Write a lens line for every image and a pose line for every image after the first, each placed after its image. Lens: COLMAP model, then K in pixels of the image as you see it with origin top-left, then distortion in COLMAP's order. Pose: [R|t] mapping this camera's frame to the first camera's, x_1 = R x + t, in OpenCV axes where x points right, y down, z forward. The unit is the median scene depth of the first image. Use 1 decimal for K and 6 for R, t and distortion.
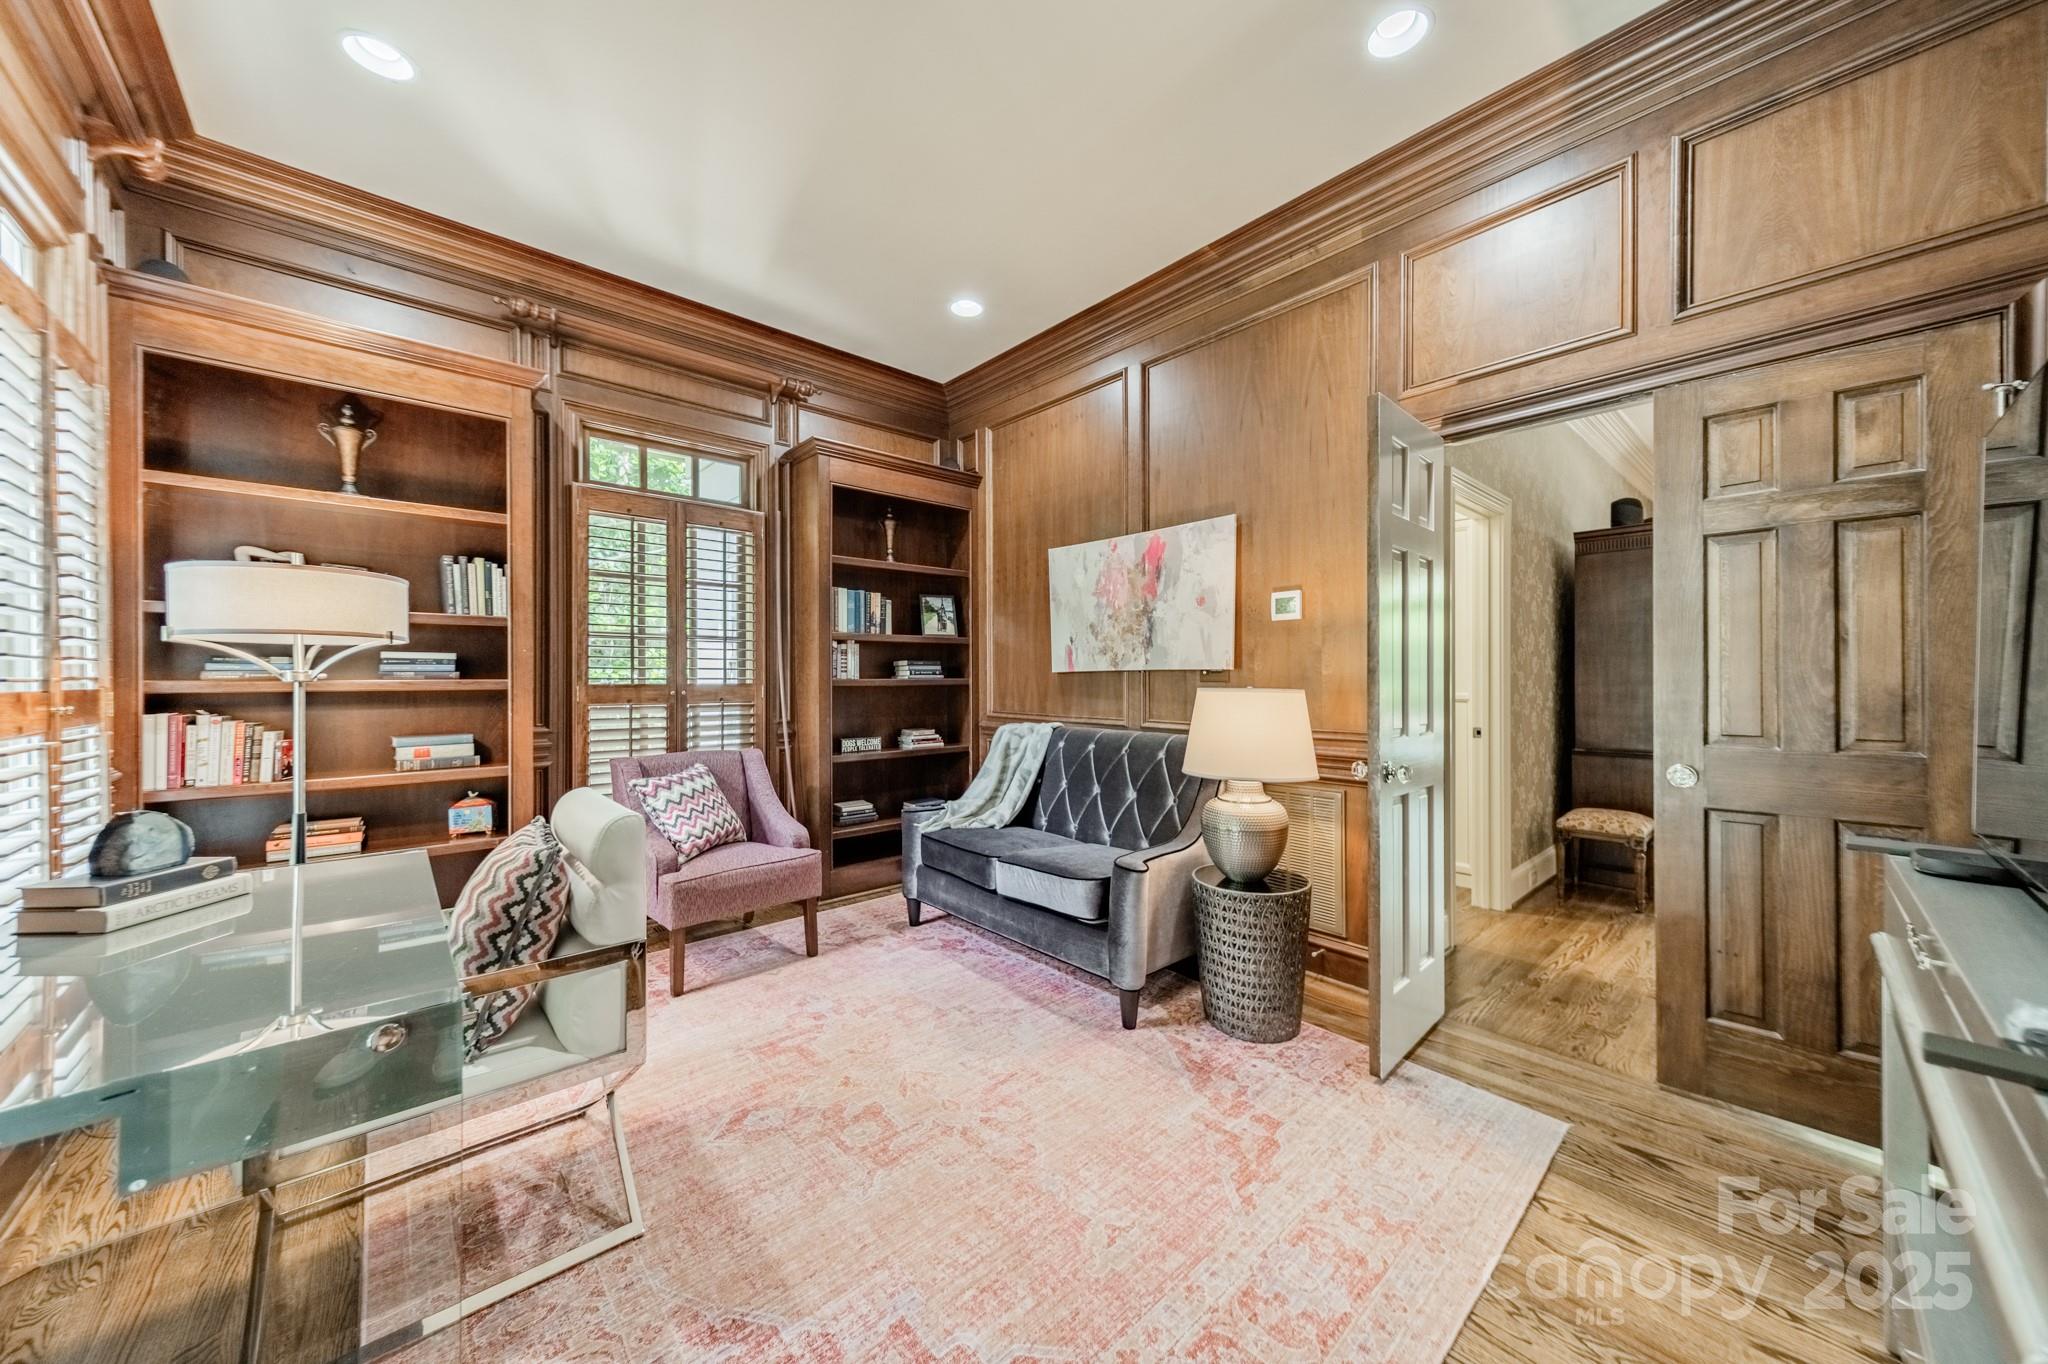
lens RADIAL K [[713.5, 0, 1029.9], [0, 713.5, 682.2], [0, 0, 1]] dist [0.000545, -0.000031]
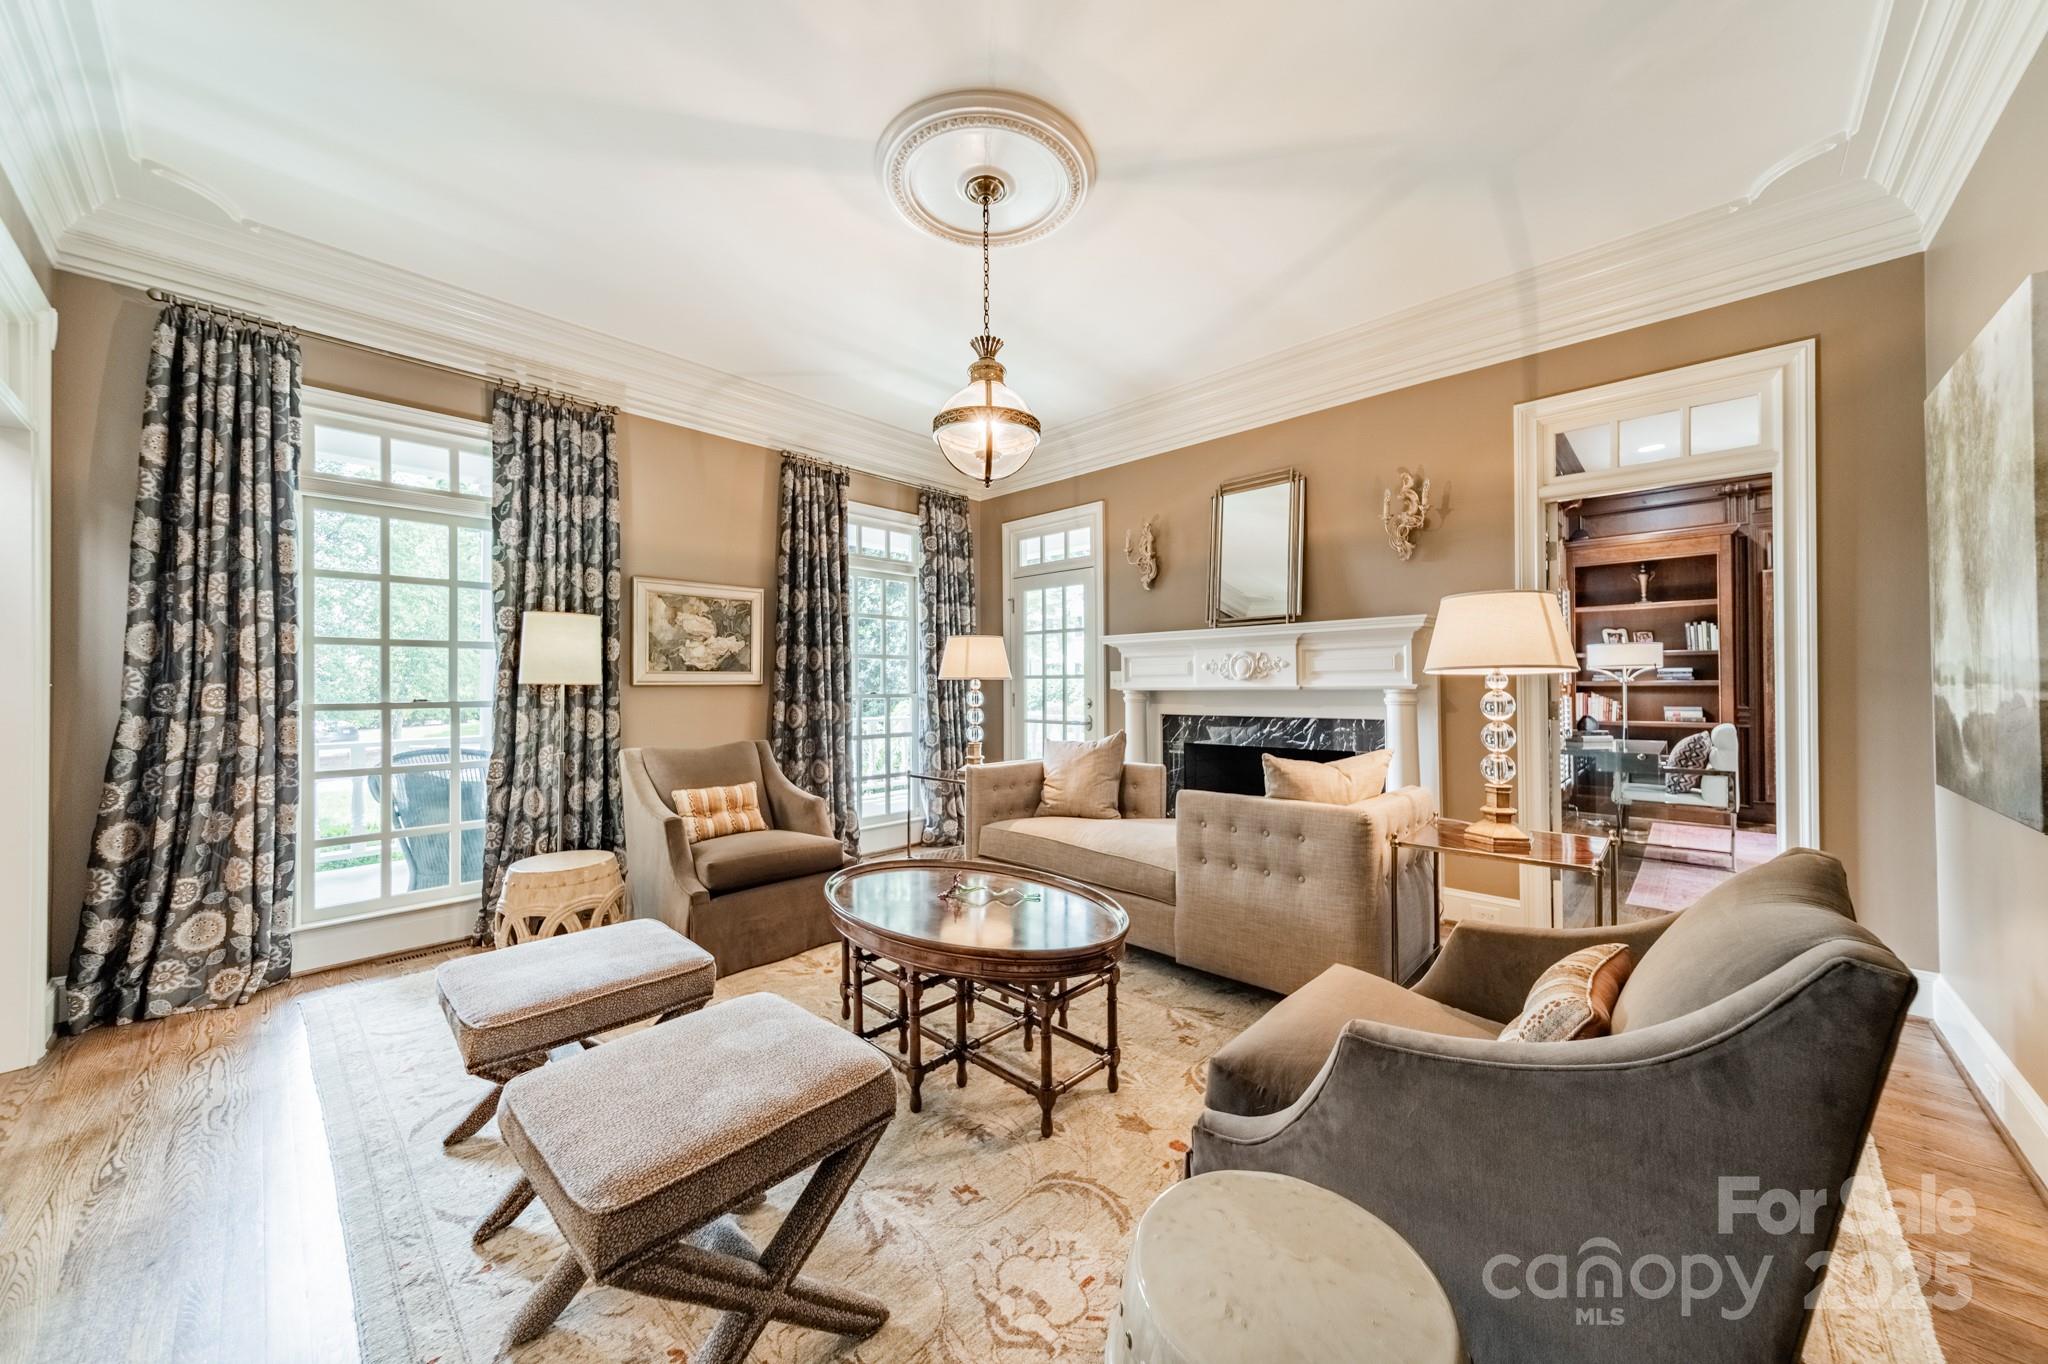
lens RADIAL K [[713.5, 0, 1029.0], [0, 713.5, 677.3], [0, 0, 1]] dist [0.000545, -0.000031]
pose [[0.076242, -0.003484, -0.997083, 1.193819], [0.002472, 0.999991, -0.003305, -0.011473], [0.997086, -0.002213, 0.076250, -1.159878]]
